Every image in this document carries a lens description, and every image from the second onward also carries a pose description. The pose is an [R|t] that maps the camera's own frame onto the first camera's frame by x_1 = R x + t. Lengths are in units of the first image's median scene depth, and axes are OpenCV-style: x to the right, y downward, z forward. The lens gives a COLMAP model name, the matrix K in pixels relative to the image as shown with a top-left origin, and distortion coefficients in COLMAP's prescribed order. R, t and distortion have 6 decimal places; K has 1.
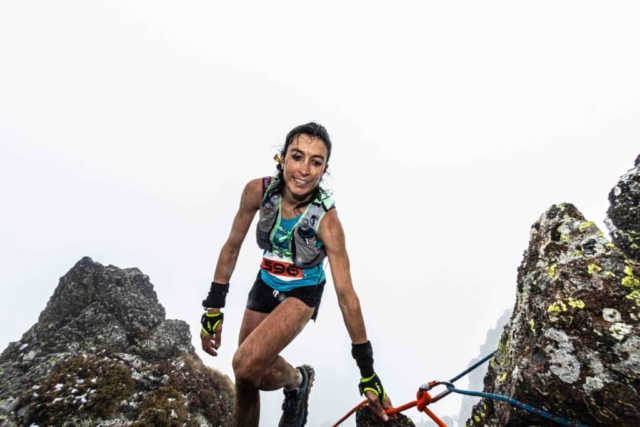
lens RADIAL K [[211.9, 0, 321.9], [0, 211.9, 218.4], [0, 0, 1]] dist [-0.001669, 0.000167]
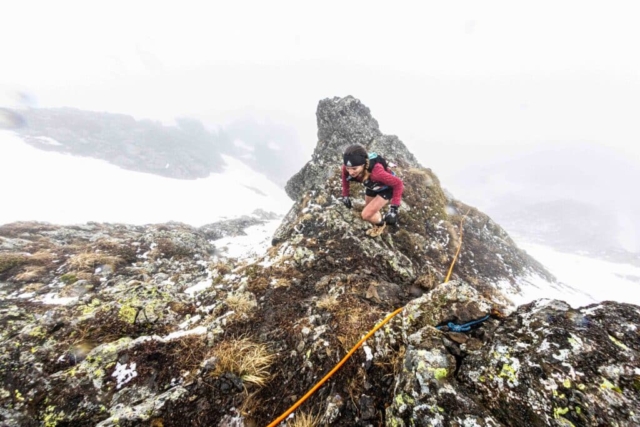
lens RADIAL K [[211.9, 0, 321.2], [0, 211.9, 219.4], [0, 0, 1]] dist [-0.001669, 0.000167]
pose [[0.632555, 0.322016, -0.704400, 0.230468], [0.413983, 0.628081, 0.658886, -0.313502], [0.654593, -0.708392, 0.263987, 0.031403]]
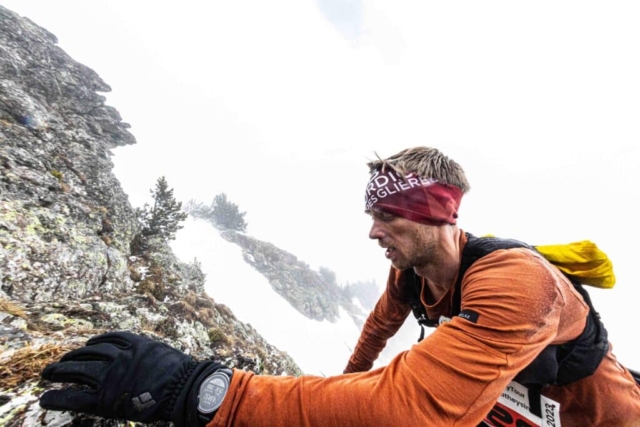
lens RADIAL K [[211.9, 0, 324.4], [0, 211.9, 220.0], [0, 0, 1]] dist [-0.001669, 0.000167]
pose [[0.156435, -0.181325, -0.970901, 0.251518], [0.227787, 0.963128, -0.143172, -0.524856], [0.961063, -0.198762, 0.191970, -0.289124]]
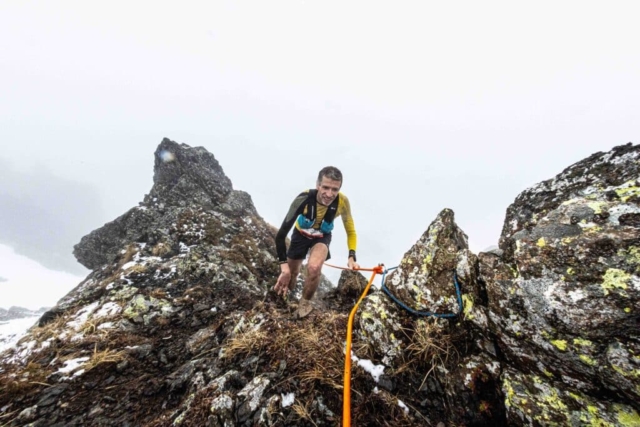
lens RADIAL K [[211.9, 0, 321.9], [0, 211.9, 217.9], [0, 0, 1]] dist [-0.001669, 0.000167]
pose [[0.976399, 0.132752, -0.170356, 0.067202], [-0.021248, 0.844004, 0.535917, -0.126215], [0.214925, -0.519649, 0.826905, -0.087319]]
